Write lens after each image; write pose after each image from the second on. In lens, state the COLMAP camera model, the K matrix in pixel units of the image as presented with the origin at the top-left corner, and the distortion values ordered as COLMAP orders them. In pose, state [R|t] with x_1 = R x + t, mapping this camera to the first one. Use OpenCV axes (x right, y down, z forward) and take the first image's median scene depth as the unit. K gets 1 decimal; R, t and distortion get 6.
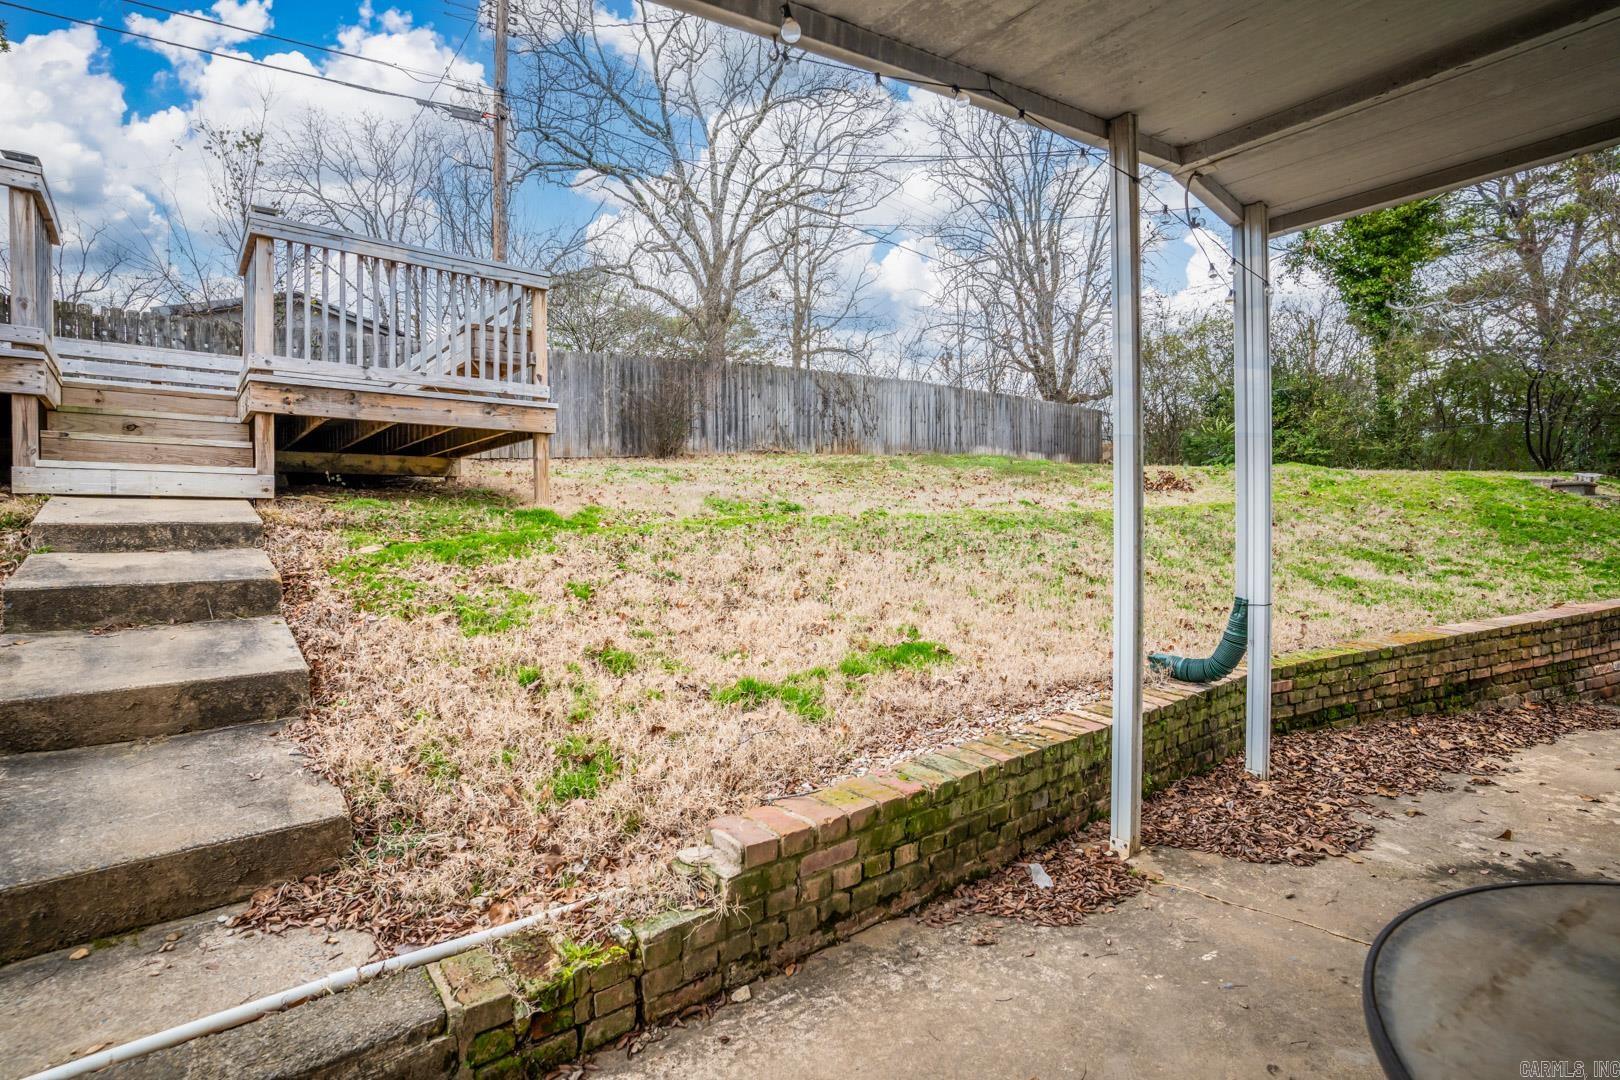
lens RADIAL K [[780.9, 0, 809.1], [0, 780.9, 530.7], [0, 0, 1]] dist [-0.004722, -0.000276]
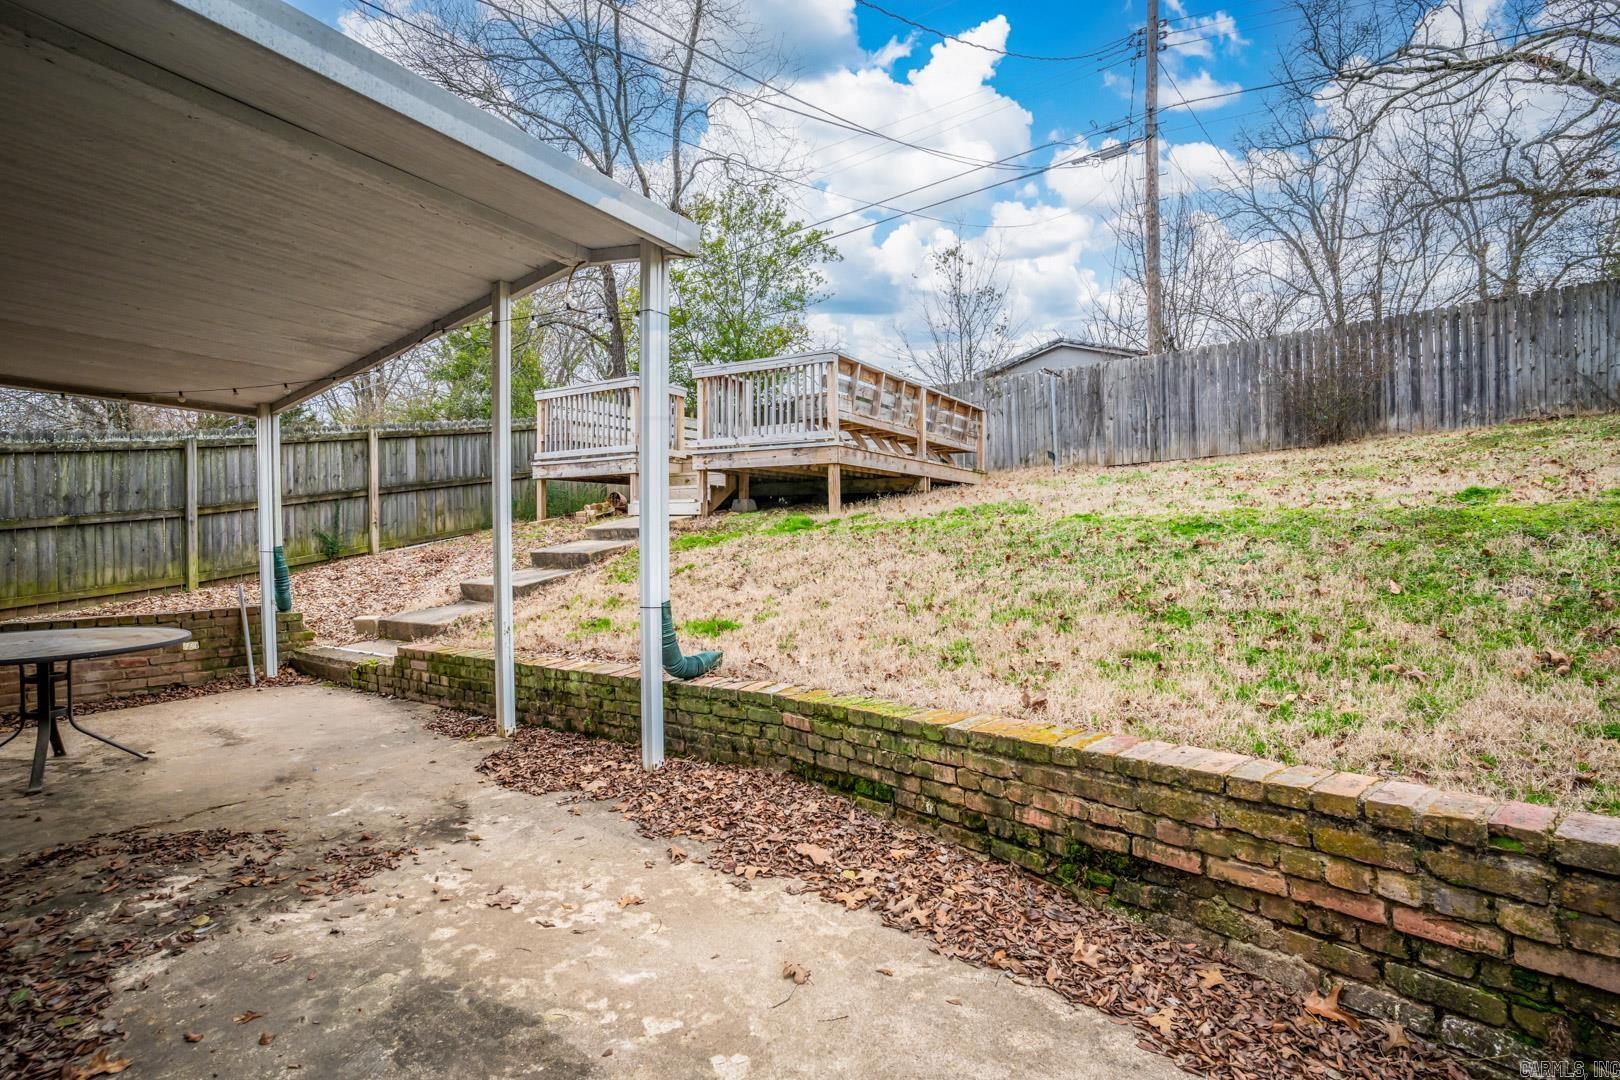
lens RADIAL K [[780.9, 0, 809.1], [0, 780.9, 530.7], [0, 0, 1]] dist [-0.004722, -0.000276]
pose [[0.319213, 0.006425, -0.947661, 1.175157], [-0.006743, 0.999967, 0.004509, -0.011530], [0.947659, 0.004951, 0.319246, 0.614274]]
